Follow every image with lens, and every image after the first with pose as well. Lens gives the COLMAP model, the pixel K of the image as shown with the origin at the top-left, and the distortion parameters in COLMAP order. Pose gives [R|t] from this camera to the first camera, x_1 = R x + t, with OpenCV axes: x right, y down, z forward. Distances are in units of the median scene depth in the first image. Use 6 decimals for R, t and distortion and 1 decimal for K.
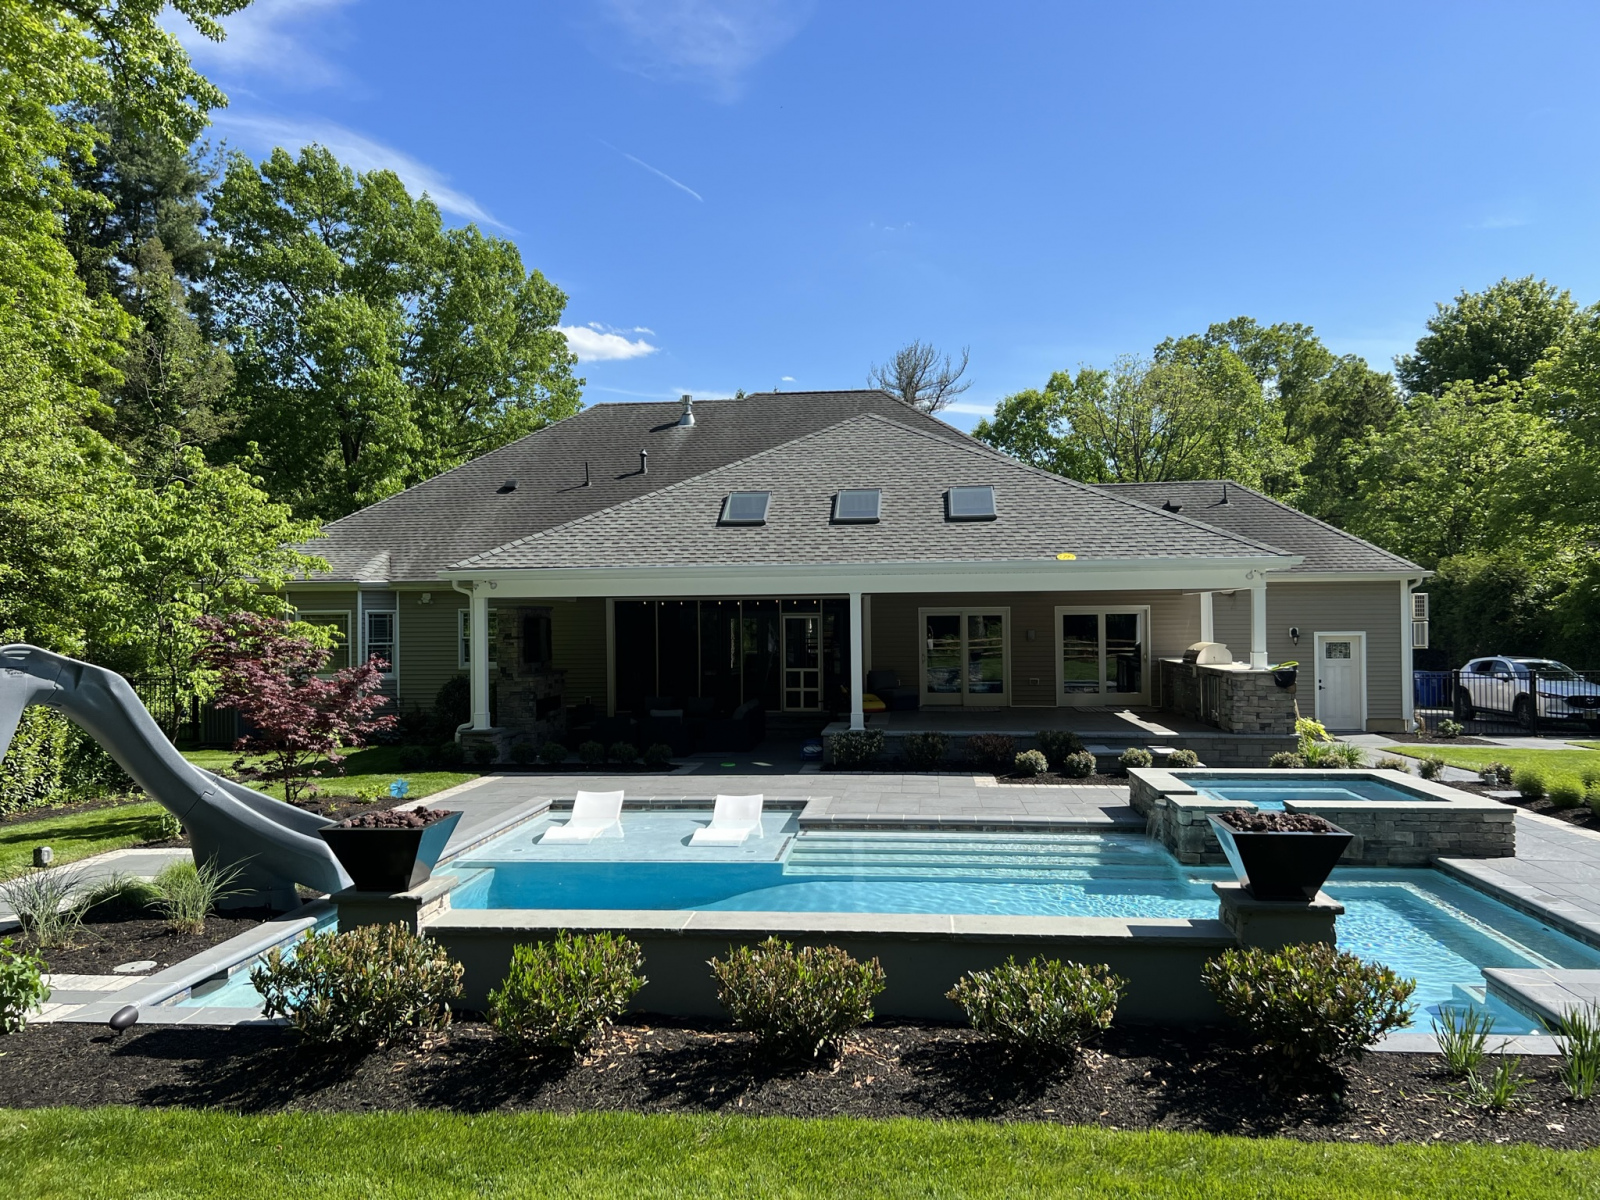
lens RADIAL K [[1199.8, 0, 803.1], [0, 1199.8, 598.3], [0, 0, 1]] dist [0.070375, -0.082112]
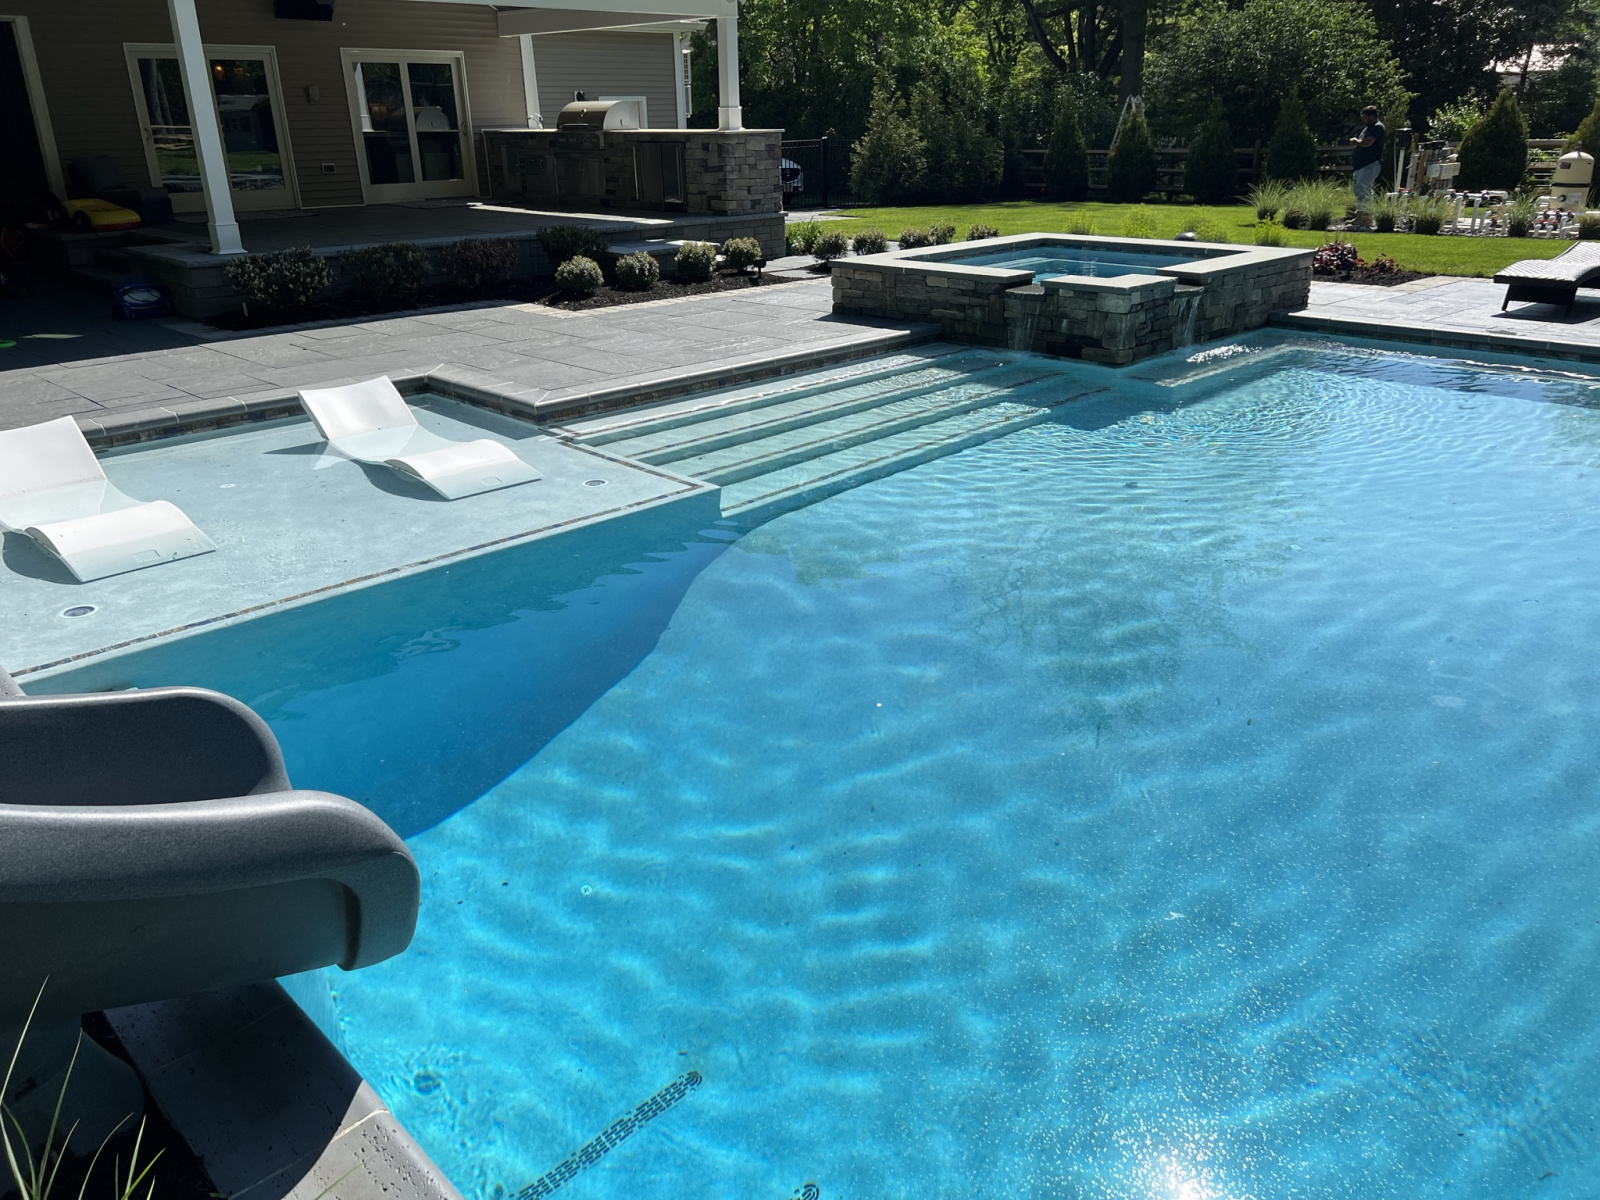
lens RADIAL K [[1199.8, 0, 808.7], [0, 1199.8, 594.4], [0, 0, 1]] dist [0.070375, -0.082112]
pose [[0.646503, -0.285021, 0.707670, -0.192405], [-0.003768, 0.926387, 0.376554, 0.032680], [-0.762902, -0.246110, 0.597838, 0.319835]]
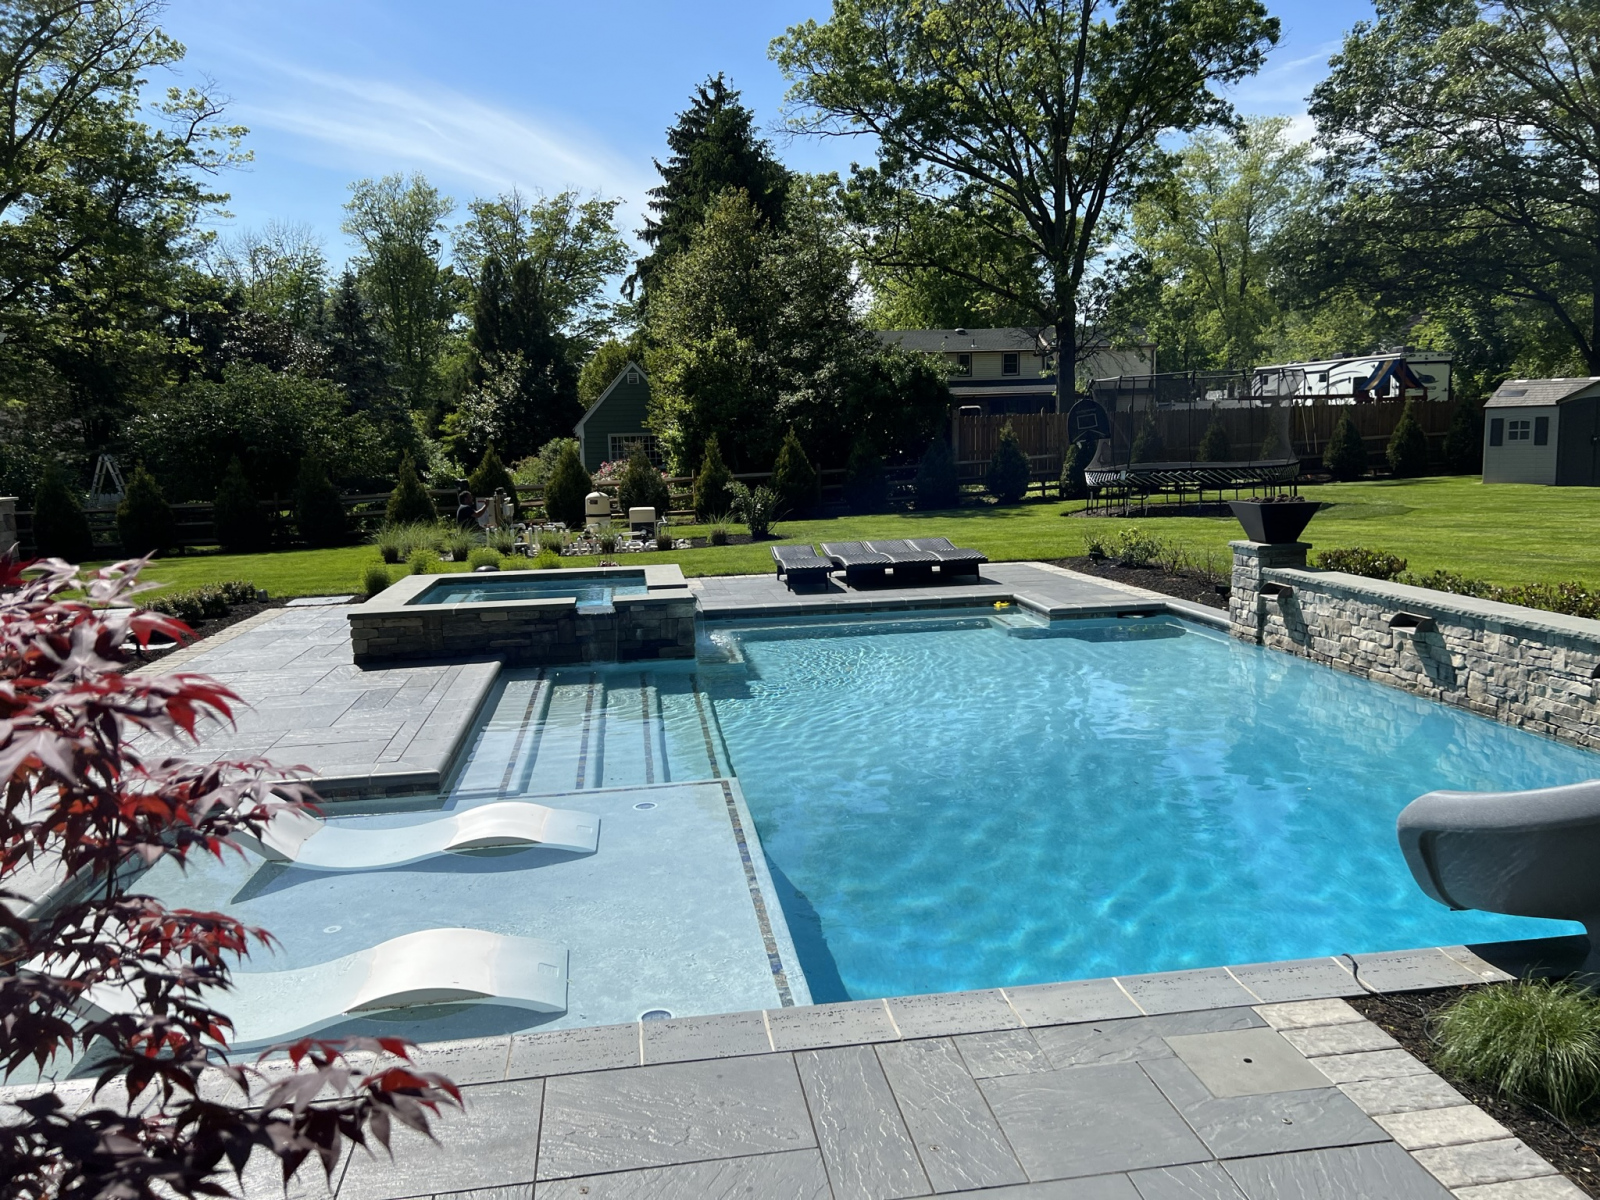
lens RADIAL K [[1199.8, 0, 815.4], [0, 1199.8, 603.7], [0, 0, 1]] dist [0.070375, -0.082112]
pose [[-0.248722, -0.118051, 0.961354, -0.301708], [0.011700, 0.992106, 0.124854, 0.029493], [-0.968504, 0.042302, -0.245377, 0.554100]]
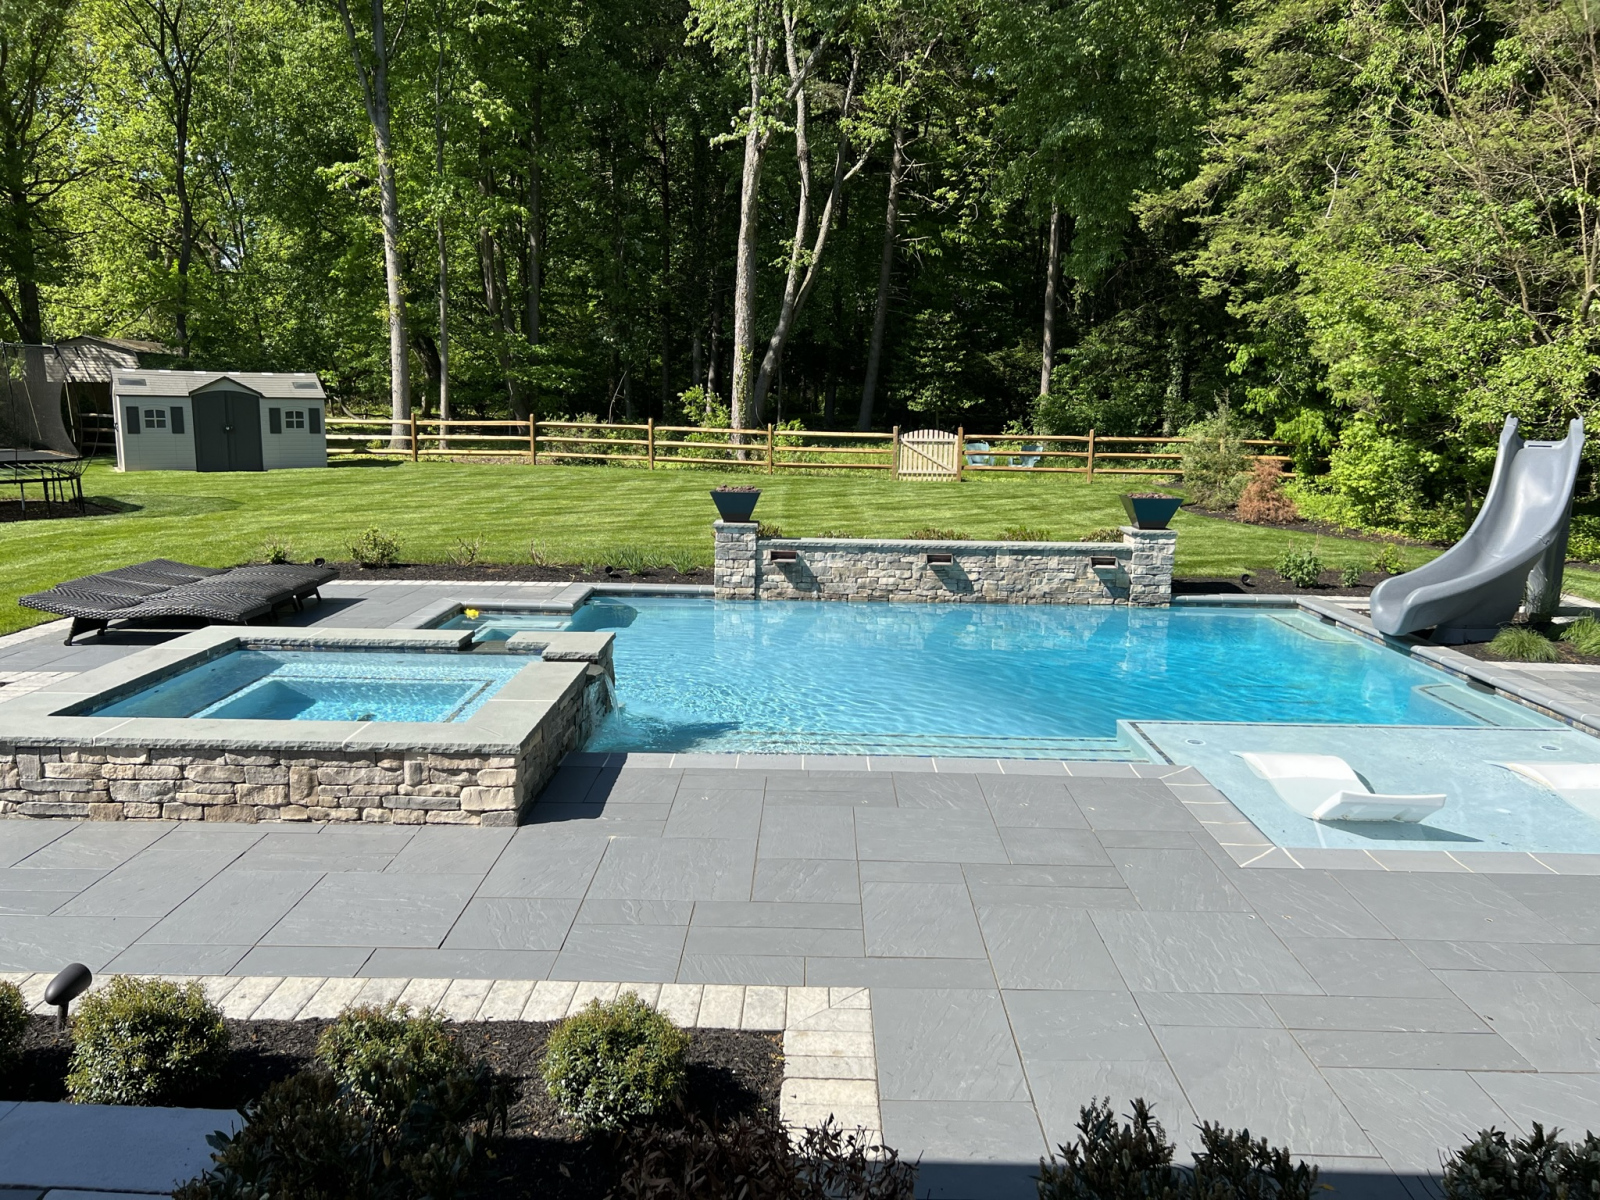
lens RADIAL K [[1199.8, 0, 787.2], [0, 1199.8, 602.3], [0, 0, 1]] dist [0.070375, -0.082112]
pose [[-0.996543, 0.007633, -0.082730, 0.128864], [-0.004690, 0.989013, 0.147751, 0.017398], [0.082949, 0.147628, -0.985558, 0.867276]]
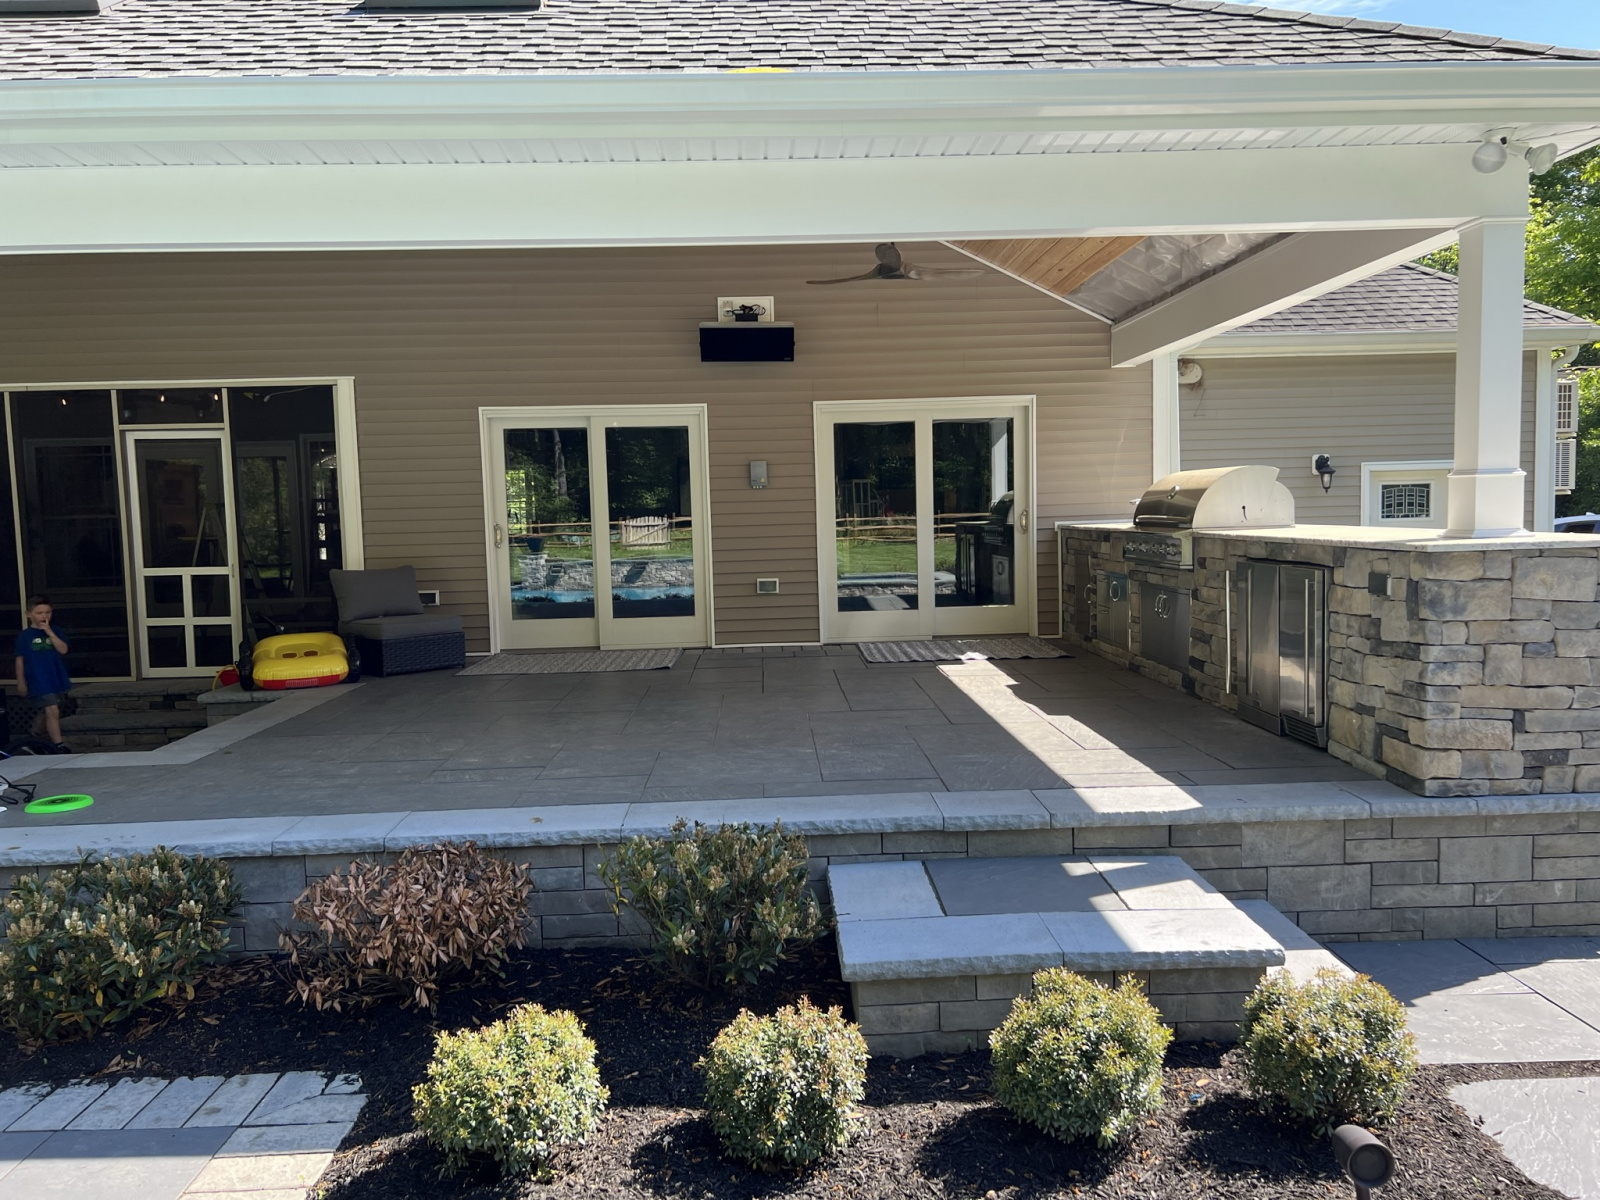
lens RADIAL K [[1199.8, 0, 802.5], [0, 1199.8, 607.4], [0, 0, 1]] dist [0.070375, -0.082112]
pose [[0.991194, -0.028666, 0.129275, 0.152245], [0.015724, 0.994859, 0.100040, 0.035548], [-0.131478, -0.097126, 0.986550, 0.594787]]
